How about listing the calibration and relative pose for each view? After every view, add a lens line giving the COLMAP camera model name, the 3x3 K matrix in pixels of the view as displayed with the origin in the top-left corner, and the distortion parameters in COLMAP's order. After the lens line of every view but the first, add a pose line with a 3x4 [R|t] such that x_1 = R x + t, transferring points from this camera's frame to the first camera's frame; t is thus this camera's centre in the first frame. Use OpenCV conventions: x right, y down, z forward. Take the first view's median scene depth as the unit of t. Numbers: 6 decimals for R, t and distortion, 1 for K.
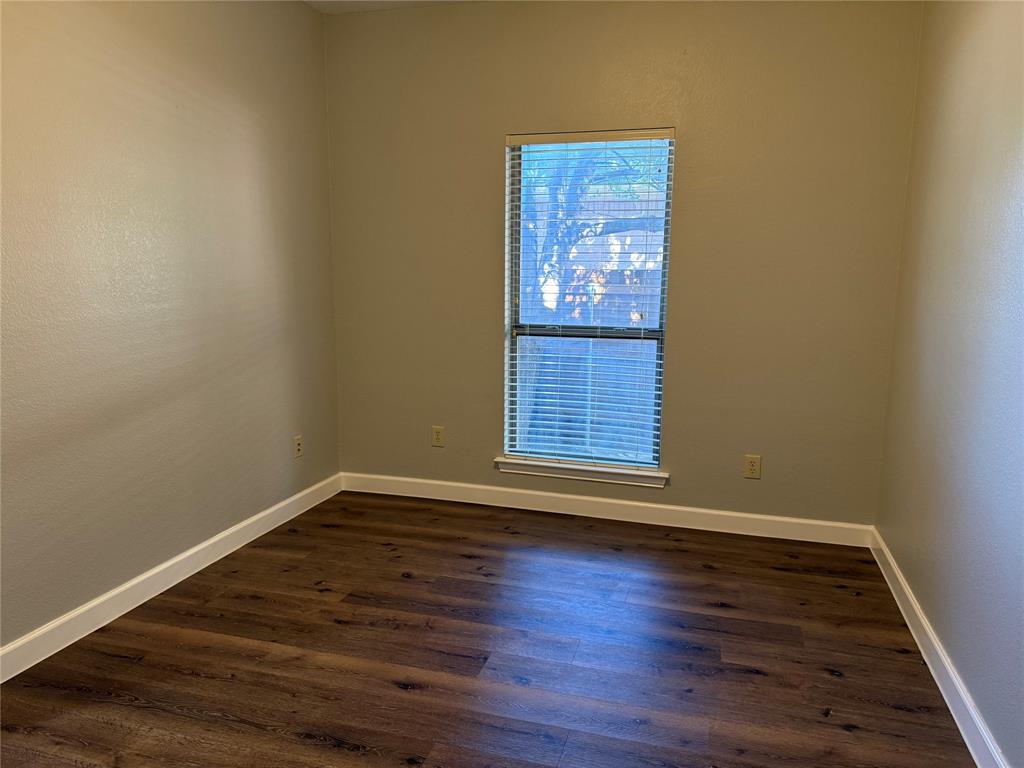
lens RADIAL K [[723.0, 0, 510.6], [0, 723.0, 388.9], [0, 0, 1]] dist [0.136029, -0.206021]
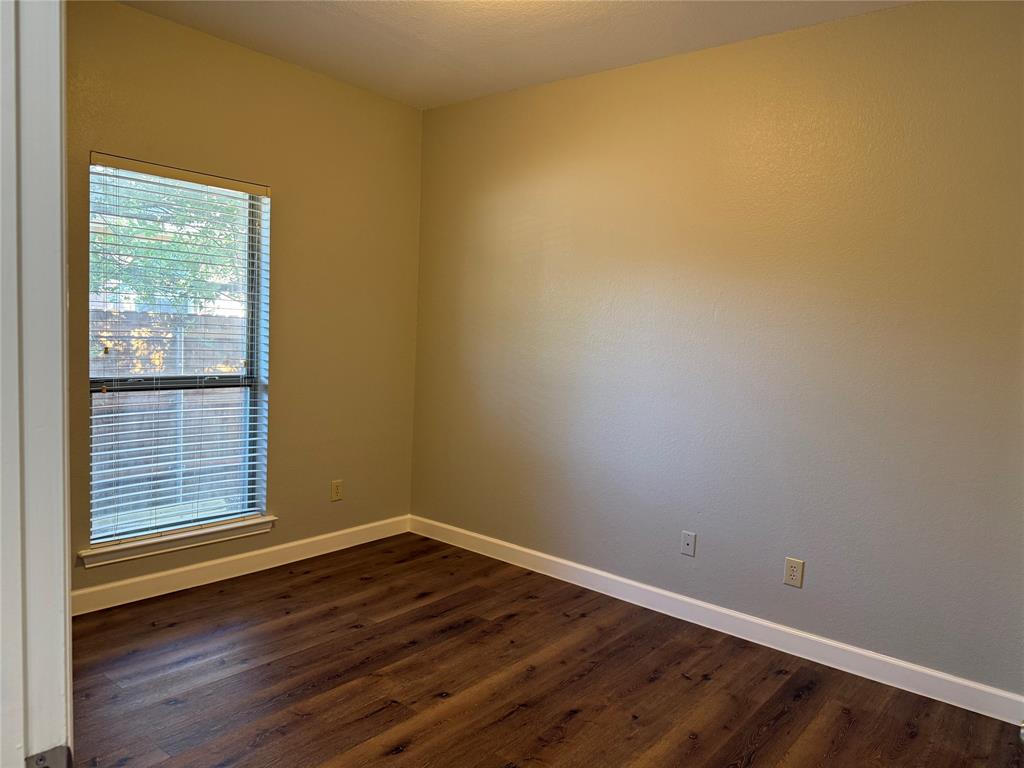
lens RADIAL K [[723.0, 0, 510.6], [0, 723.0, 388.9], [0, 0, 1]] dist [0.136029, -0.206021]
pose [[0.406186, -0.069775, 0.911123, -0.597490], [0.115174, 0.993038, 0.024703, -0.049559], [-0.906503, 0.094904, 0.411394, 0.265352]]
